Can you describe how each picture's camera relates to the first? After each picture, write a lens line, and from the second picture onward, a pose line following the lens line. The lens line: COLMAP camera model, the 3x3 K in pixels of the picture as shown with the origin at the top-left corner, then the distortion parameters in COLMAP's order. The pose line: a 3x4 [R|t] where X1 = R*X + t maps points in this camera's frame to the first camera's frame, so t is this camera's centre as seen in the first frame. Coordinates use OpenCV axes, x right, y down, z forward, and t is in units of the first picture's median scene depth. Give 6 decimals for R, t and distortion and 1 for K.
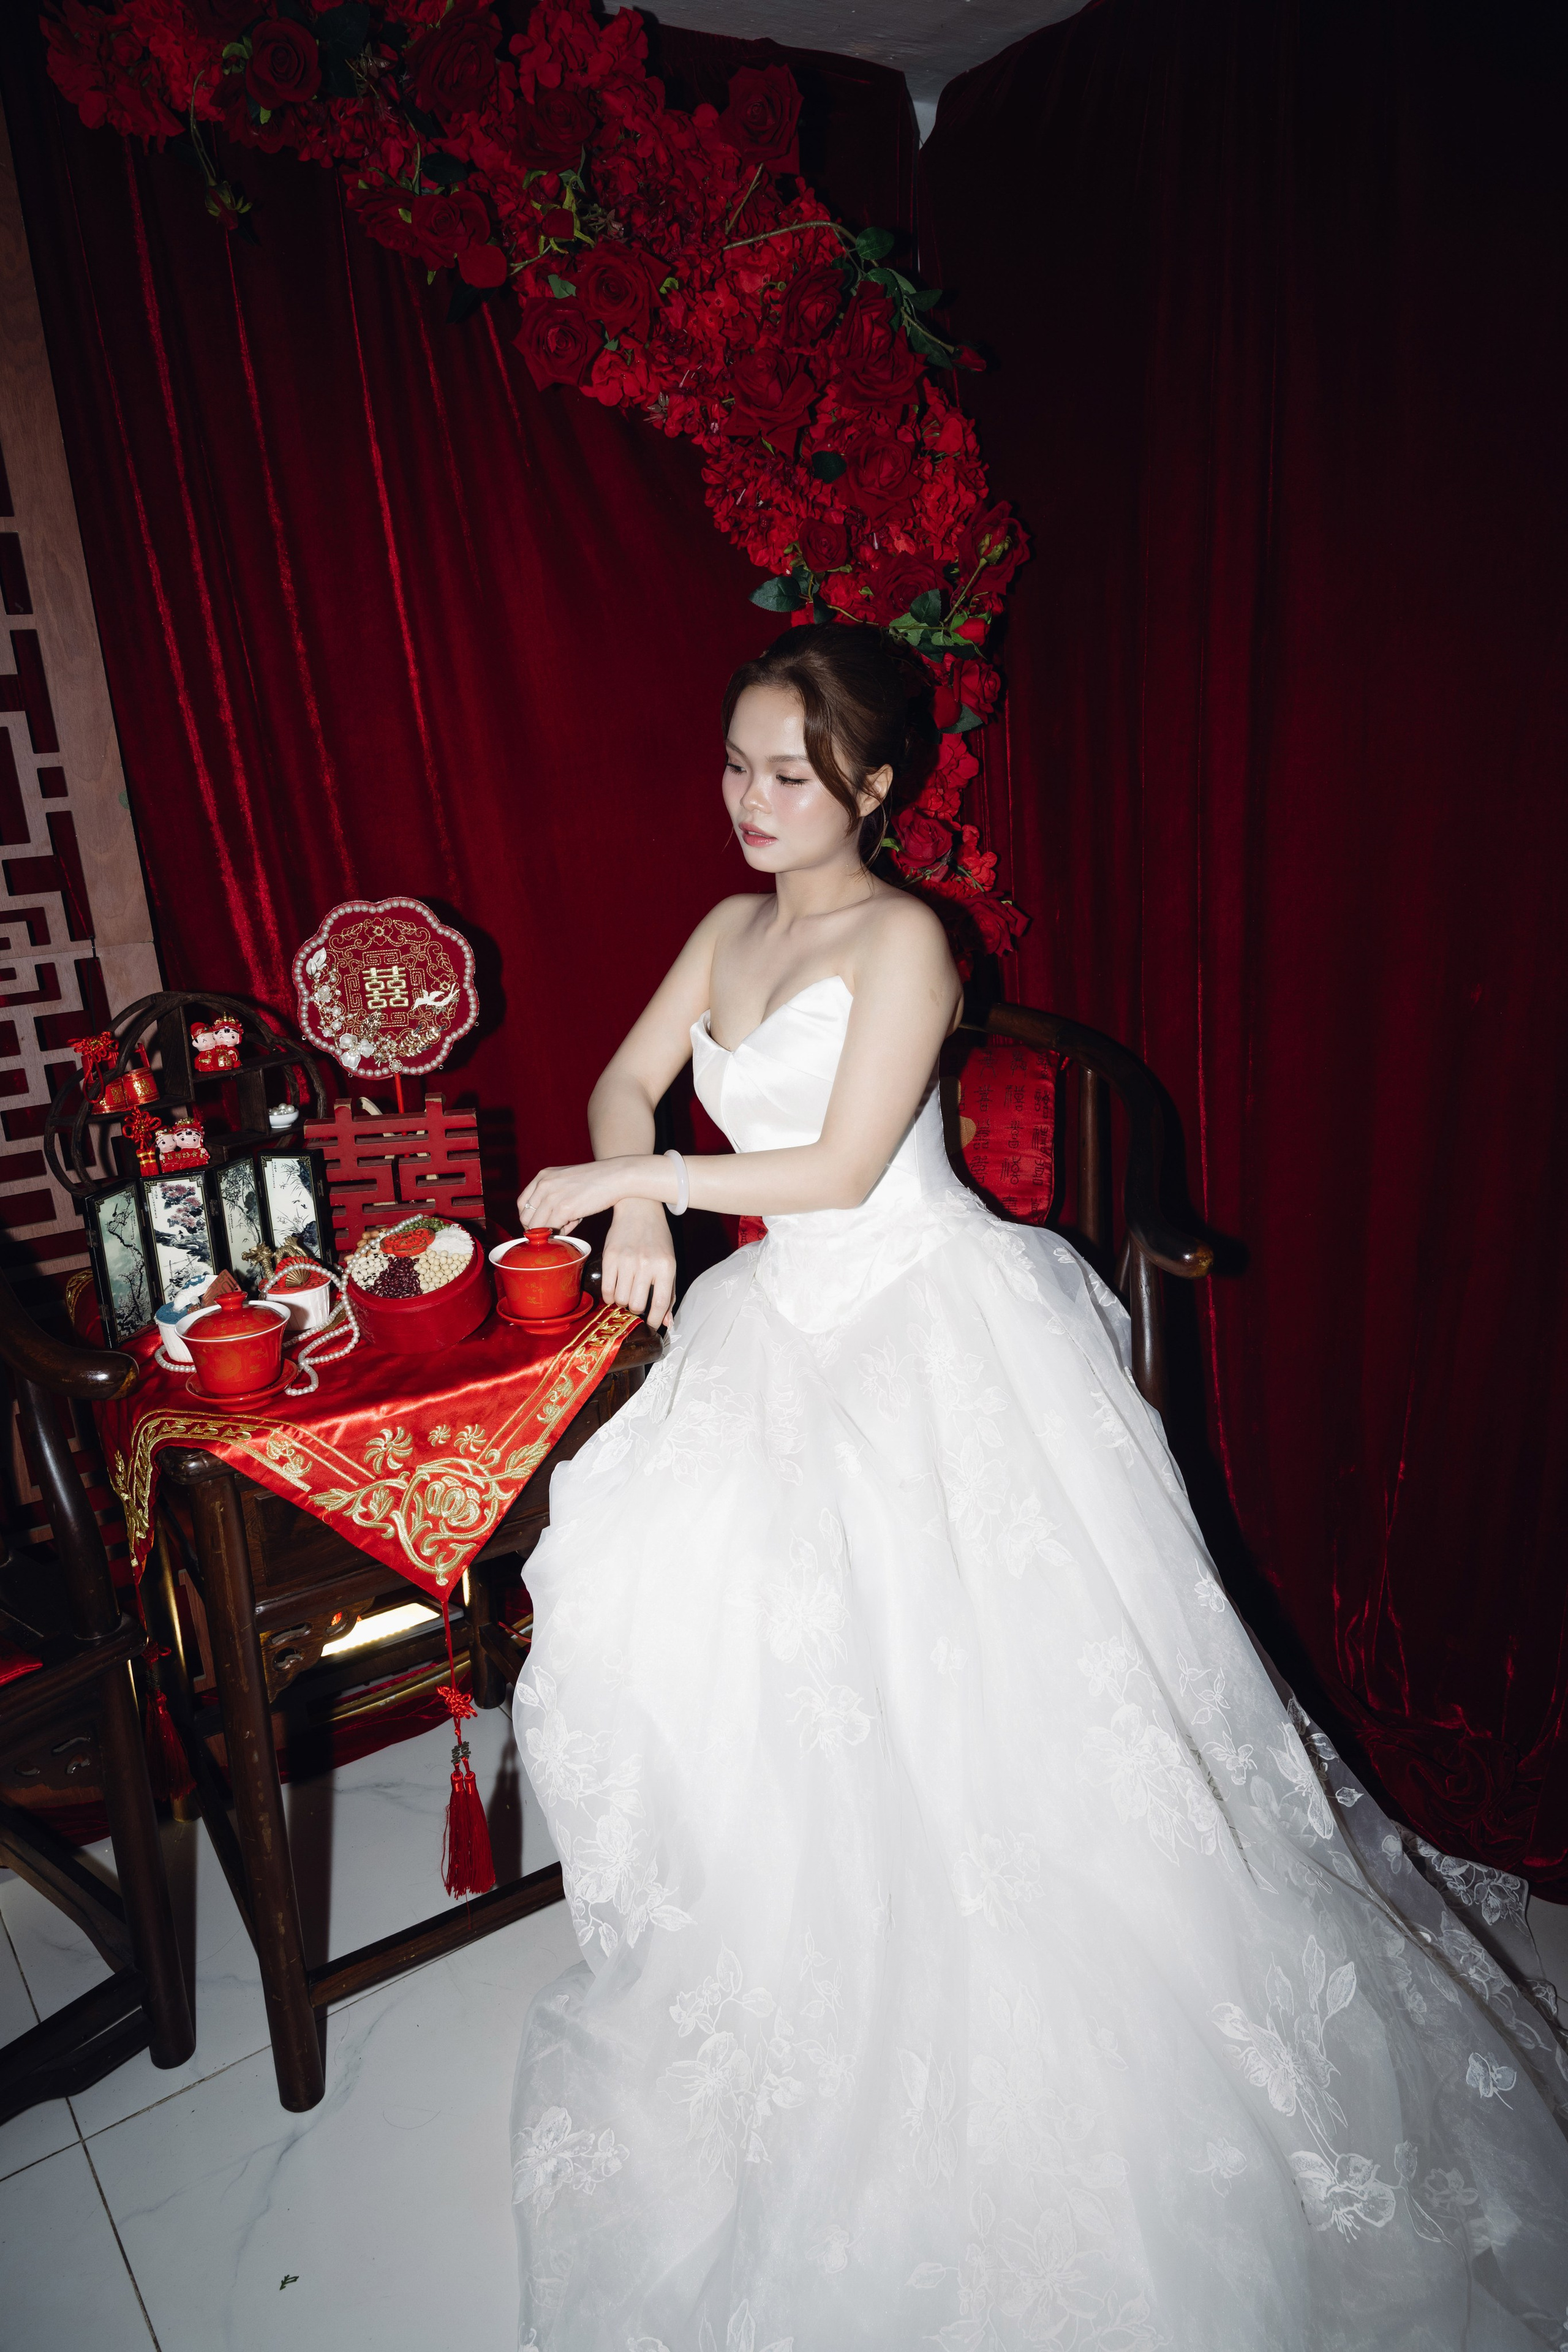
lens RADIAL K [[1567.9, 0, 784.9], [0, 1567.9, 1184.5], [0, 0, 1]] dist [-0.008524, 0.004443]
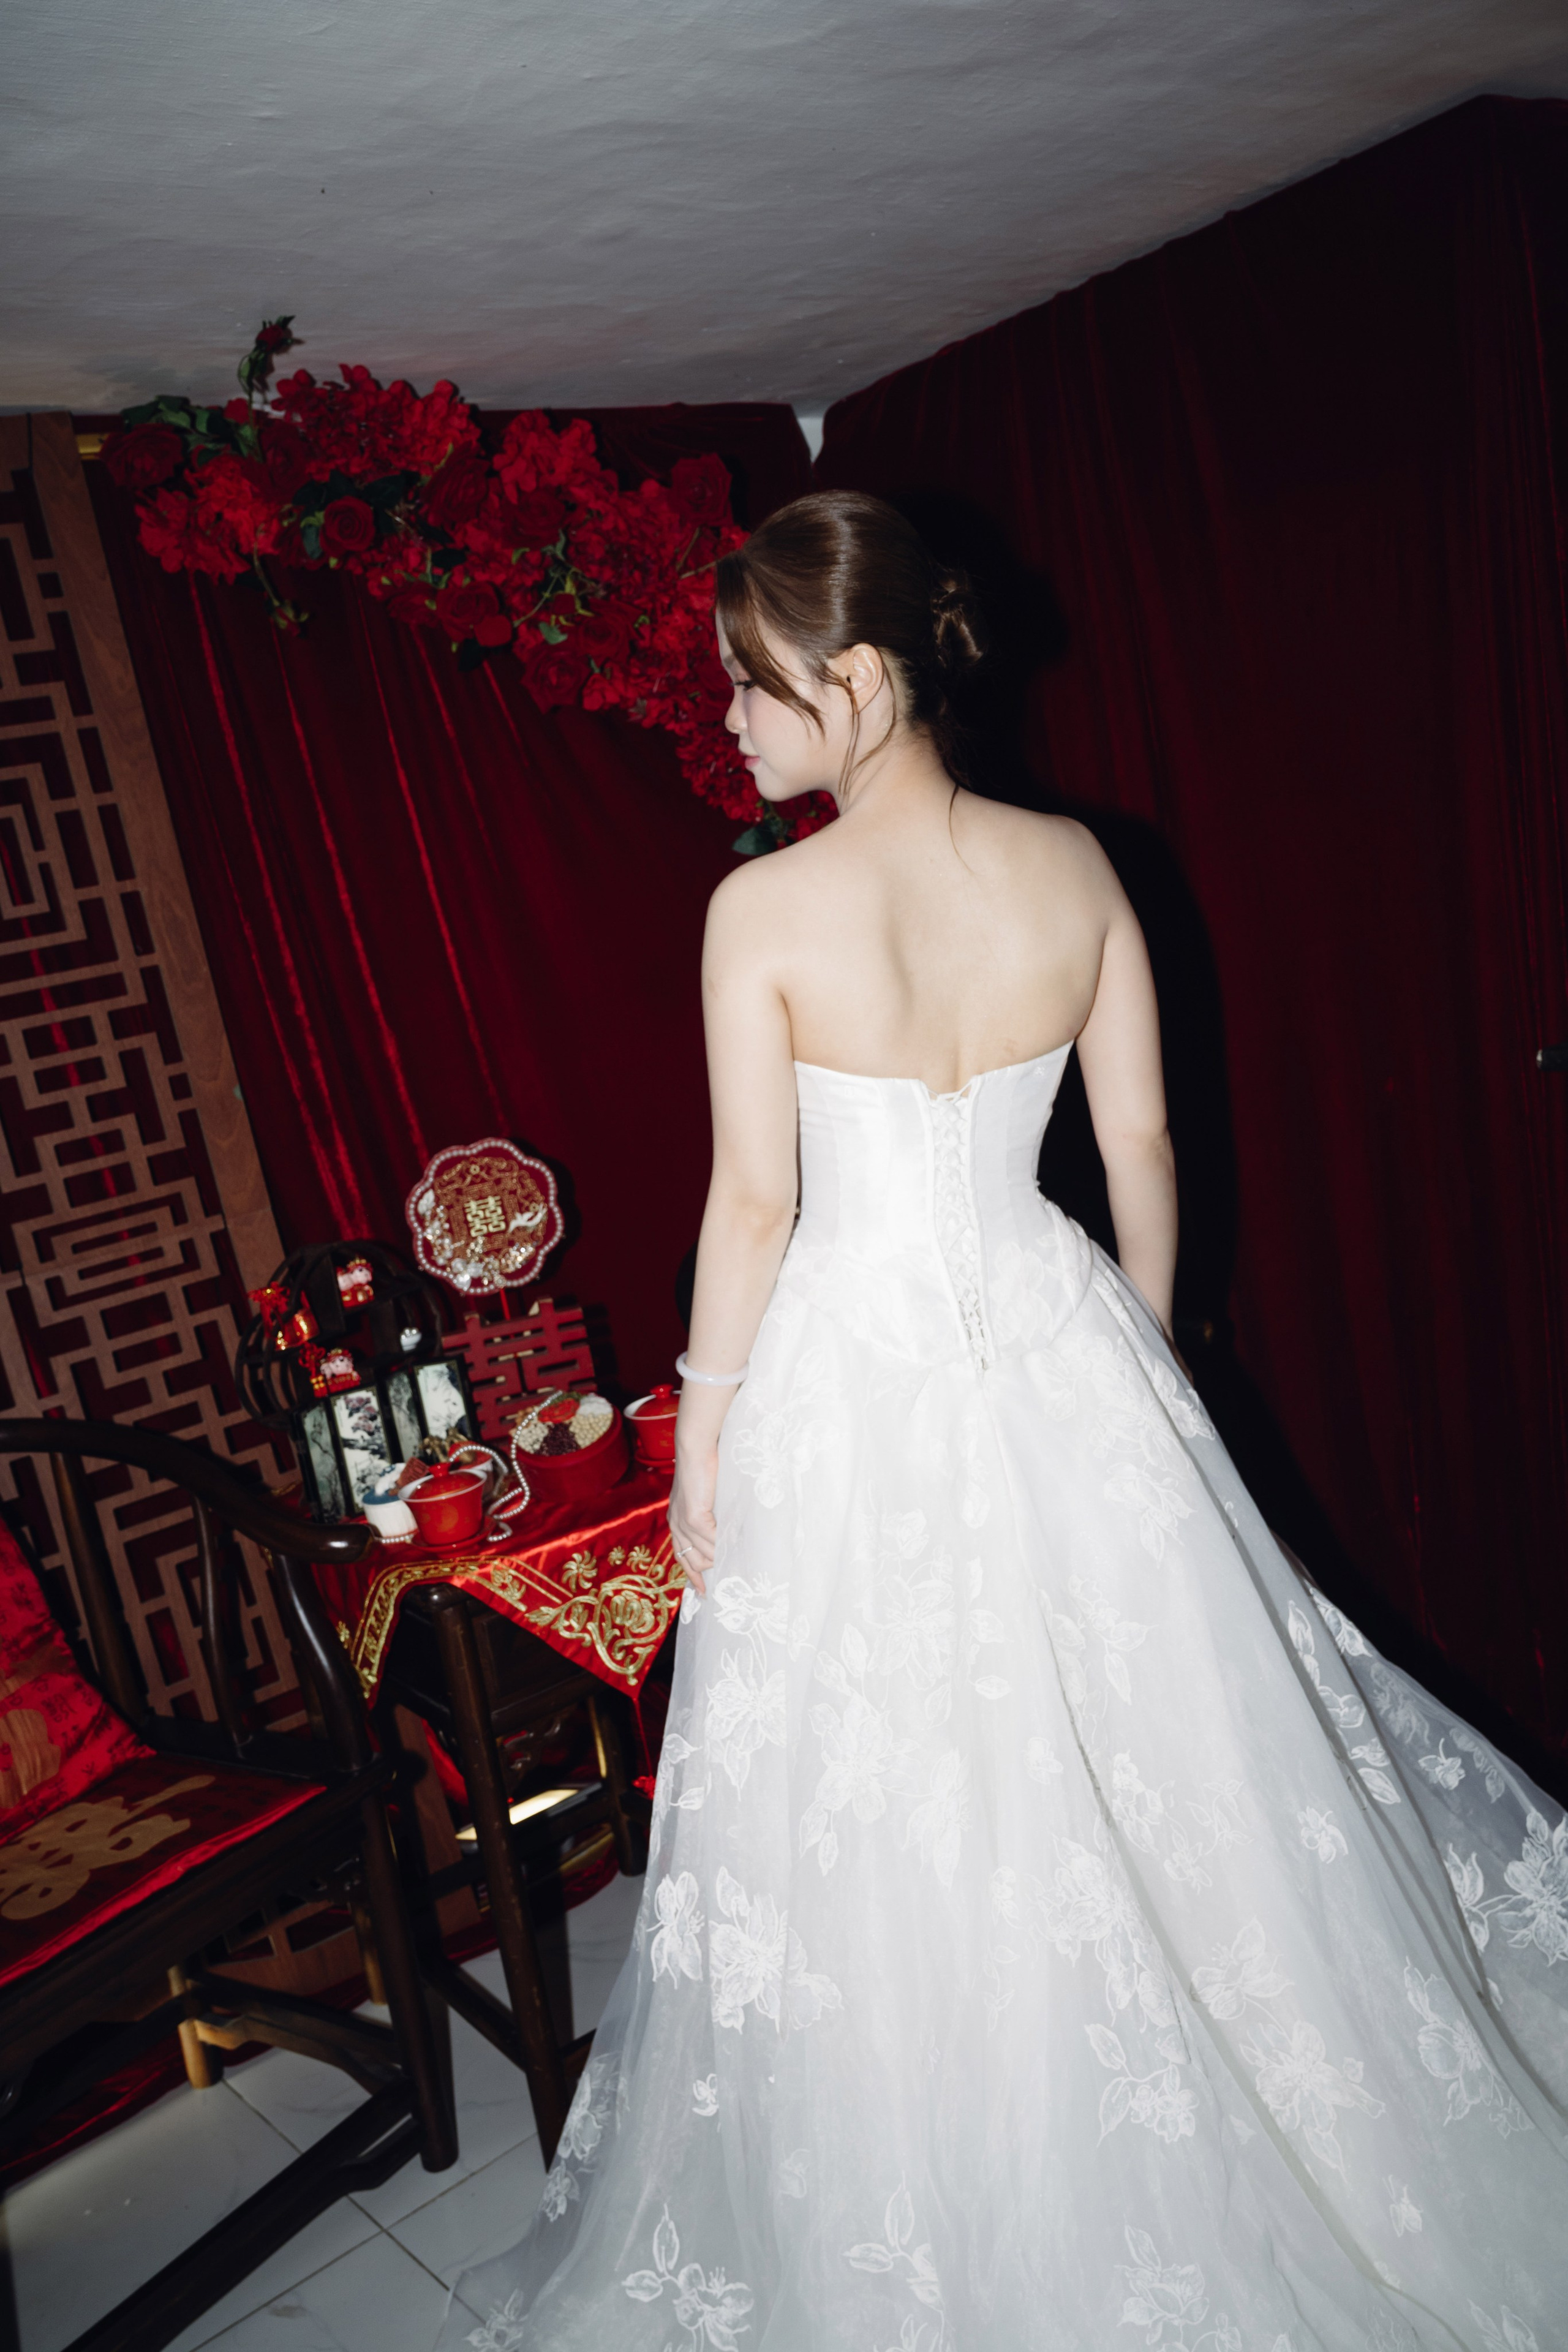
lens RADIAL K [[1923.5, 0, 784.0], [0, 1923.5, 1176.0], [0, 0, 1]] dist [-0.005981, 0.006627]
pose [[0.988417, -0.147220, 0.036851, -0.082387], [0.150889, 0.979328, -0.134718, 0.073574], [-0.016256, 0.138718, 0.990198, -0.438568]]
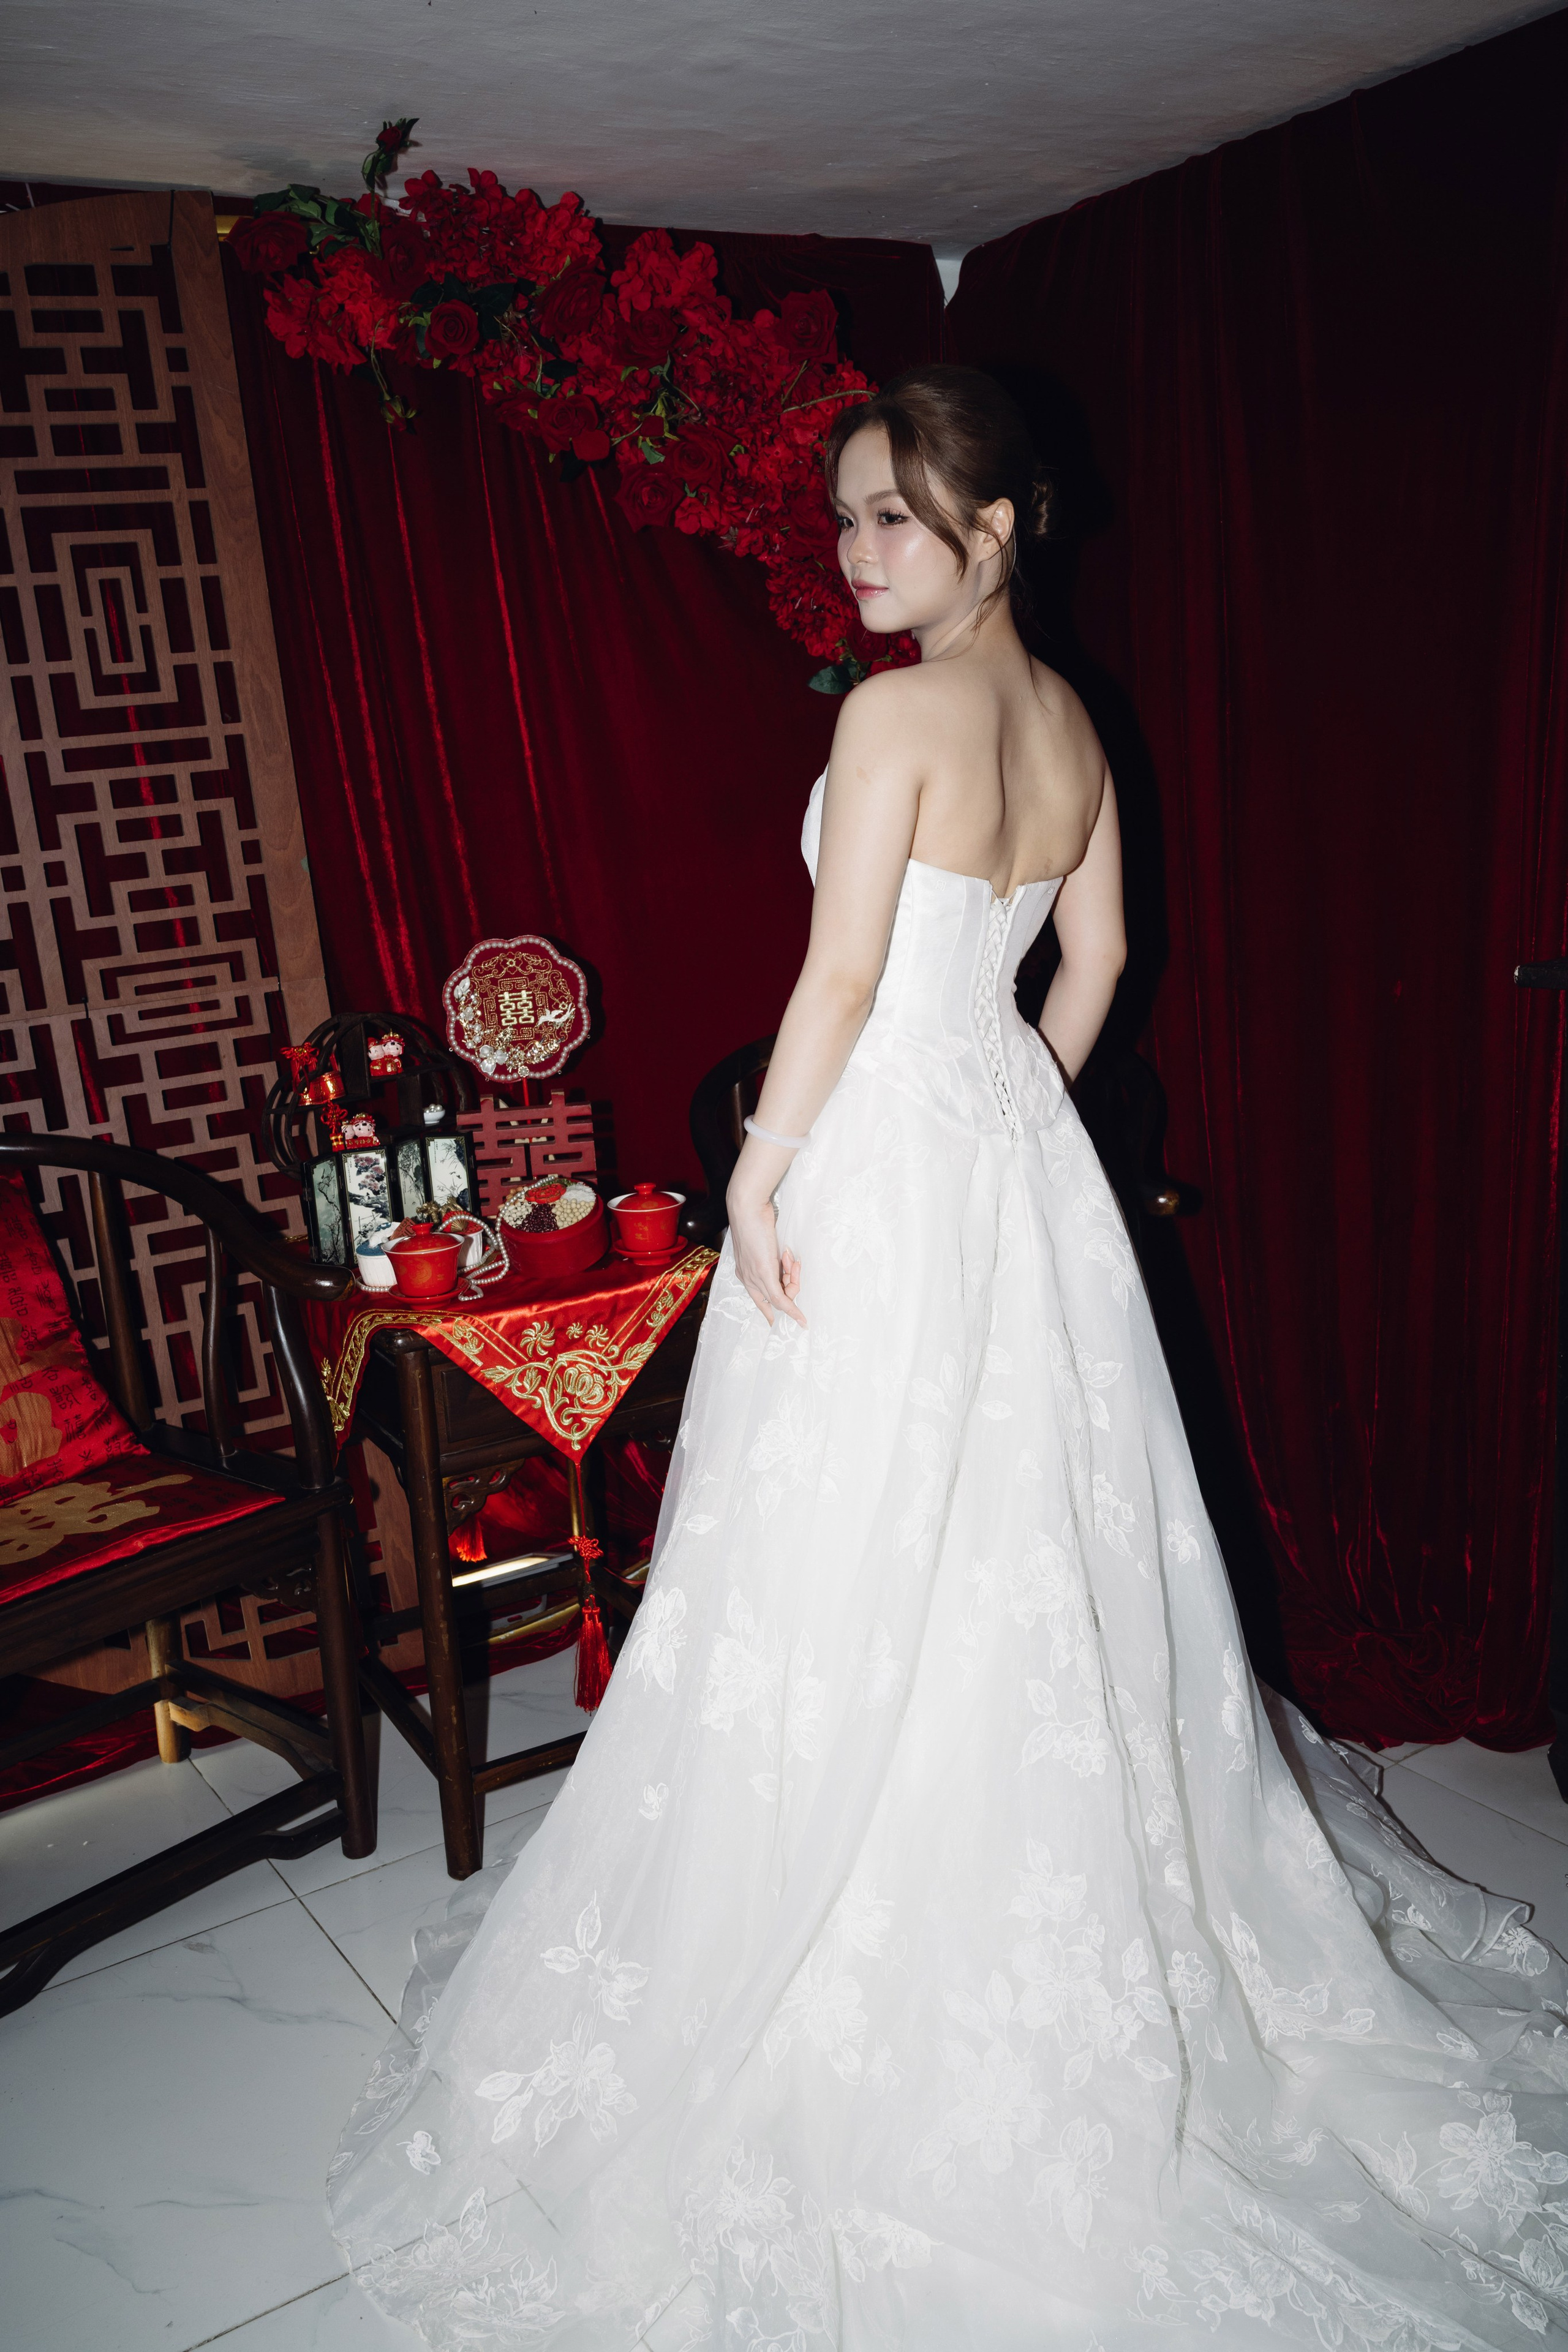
lens RADIAL K [[1976.6, 0, 785.6], [0, 1976.6, 1171.2], [0, 0, 1]] dist [-0.006691, 0.008420]
pose [[0.998168, -0.018808, -0.057502, 0.045740], [0.014449, 0.997056, -0.075303, 0.124715], [0.058749, 0.074334, 0.995501, -0.537633]]
